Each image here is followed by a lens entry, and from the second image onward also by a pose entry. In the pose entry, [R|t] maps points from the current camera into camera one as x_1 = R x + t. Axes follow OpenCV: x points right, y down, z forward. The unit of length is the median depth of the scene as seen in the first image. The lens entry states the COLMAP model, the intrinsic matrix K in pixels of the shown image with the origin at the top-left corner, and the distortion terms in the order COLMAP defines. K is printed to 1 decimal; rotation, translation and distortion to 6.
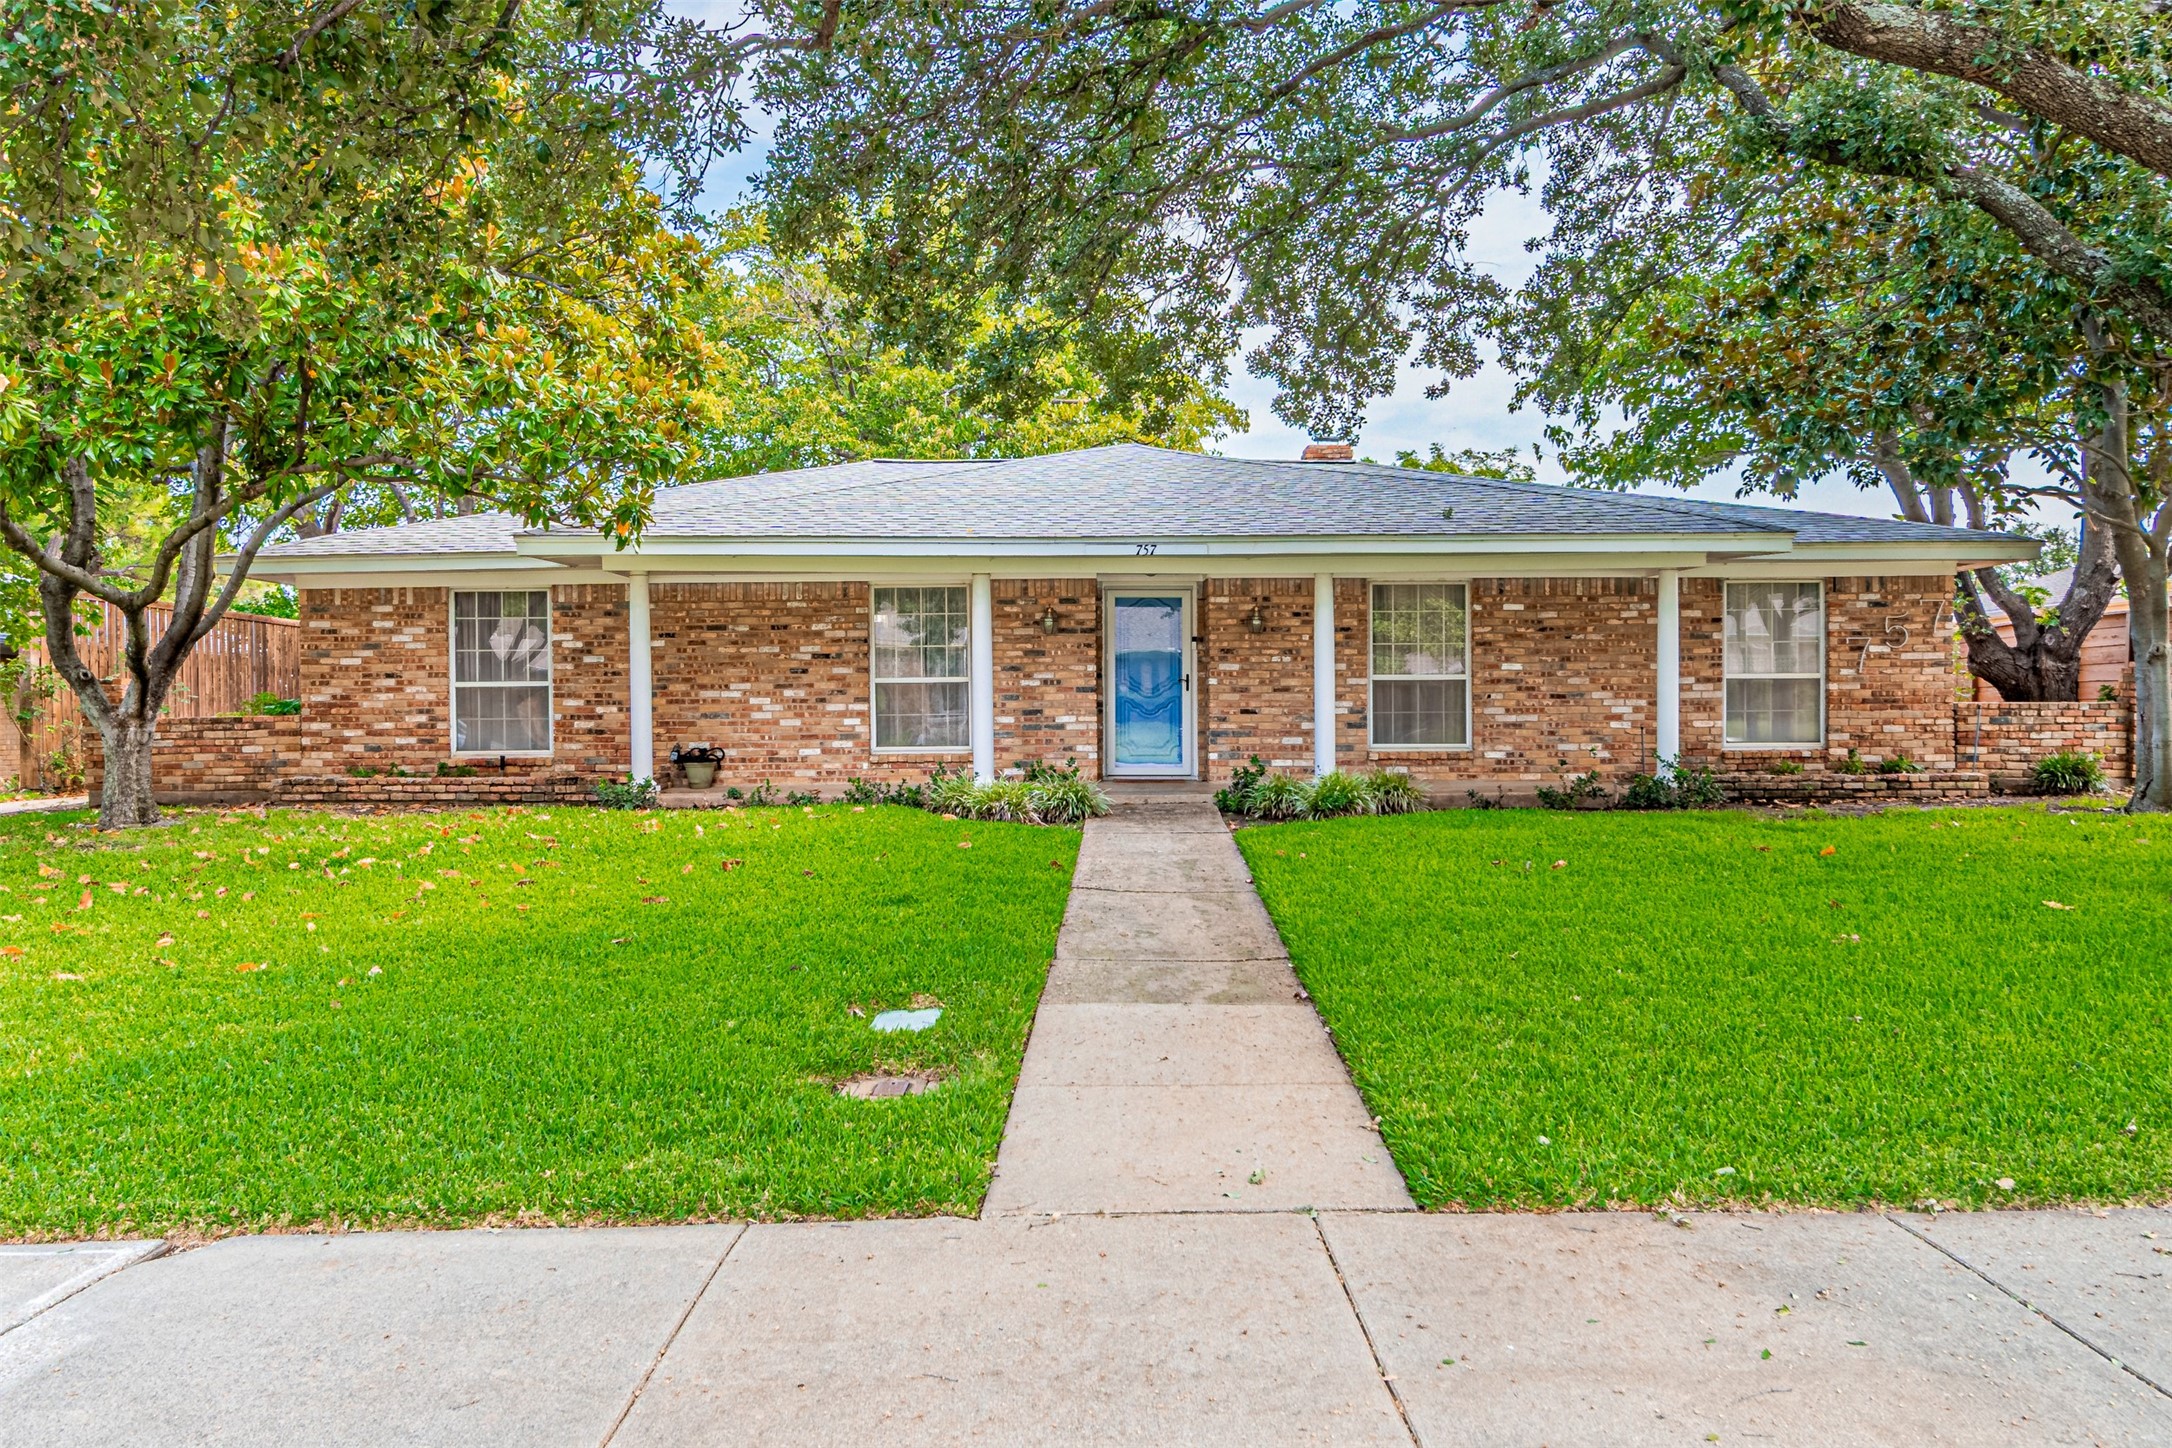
lens RADIAL K [[1697.1, 0, 1086.0], [0, 1697.1, 724.0], [0, 0, 1]] dist [0.002423, -0.000232]
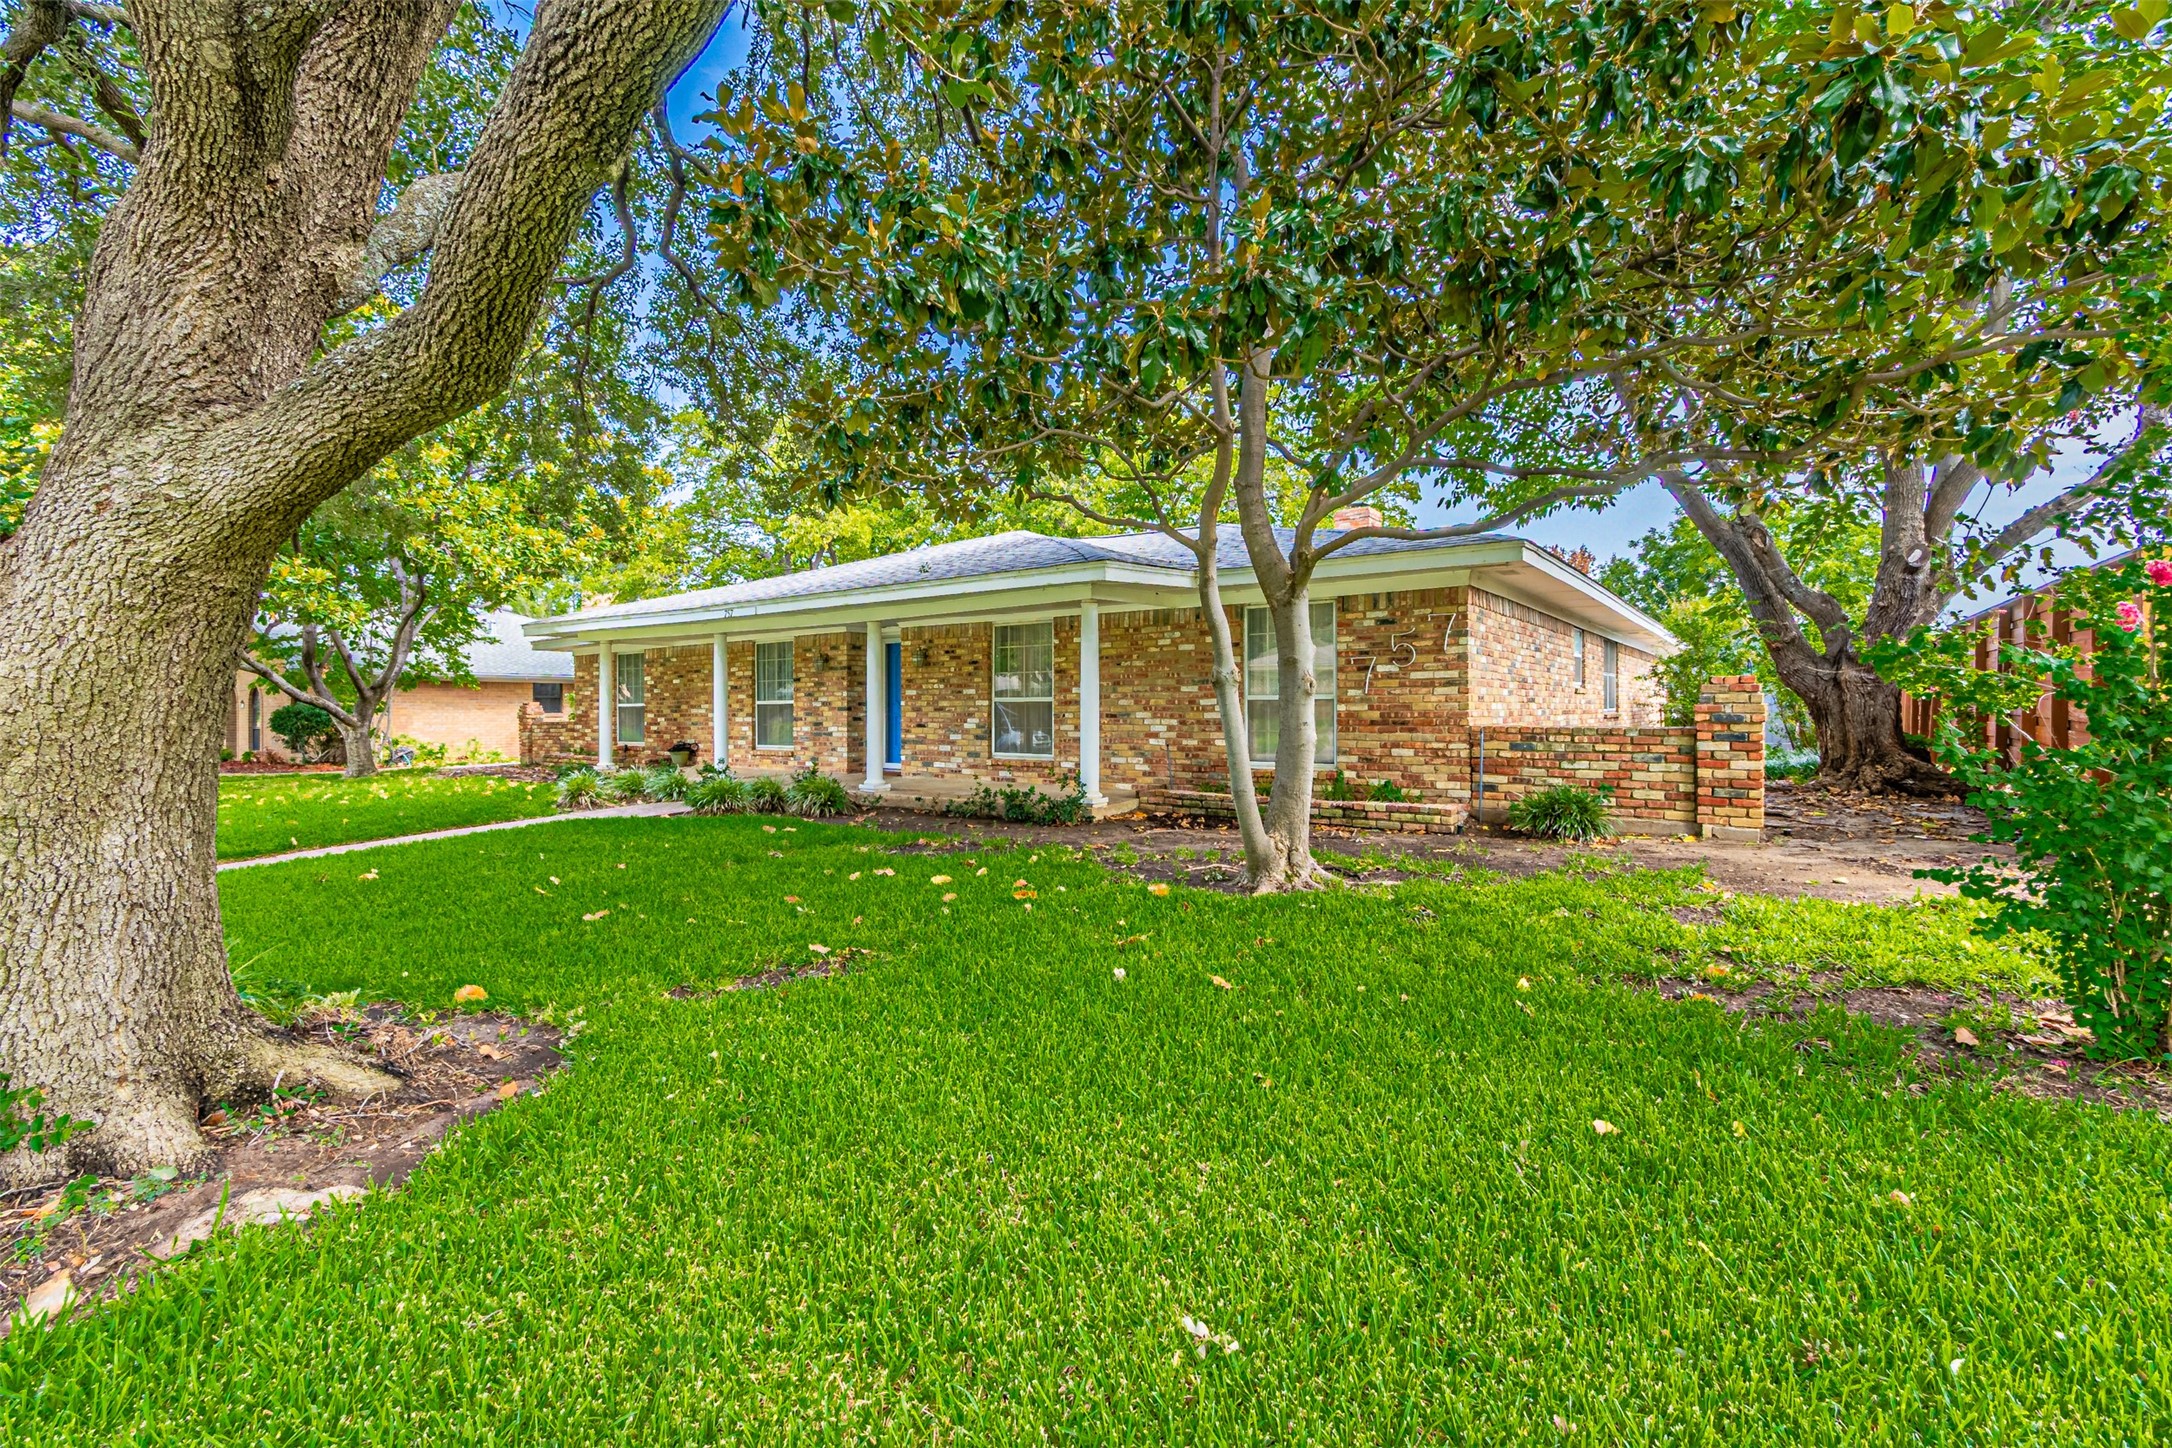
lens RADIAL K [[975.2, 0, 1085.4], [0, 975.2, 699.6], [0, 0, 1]] dist [-0.001404, -0.000035]
pose [[0.801631, -0.003218, -0.597810, 0.661091], [-0.000778, 0.999979, -0.006426, -0.023047], [0.597819, 0.005617, 0.801612, 0.460360]]
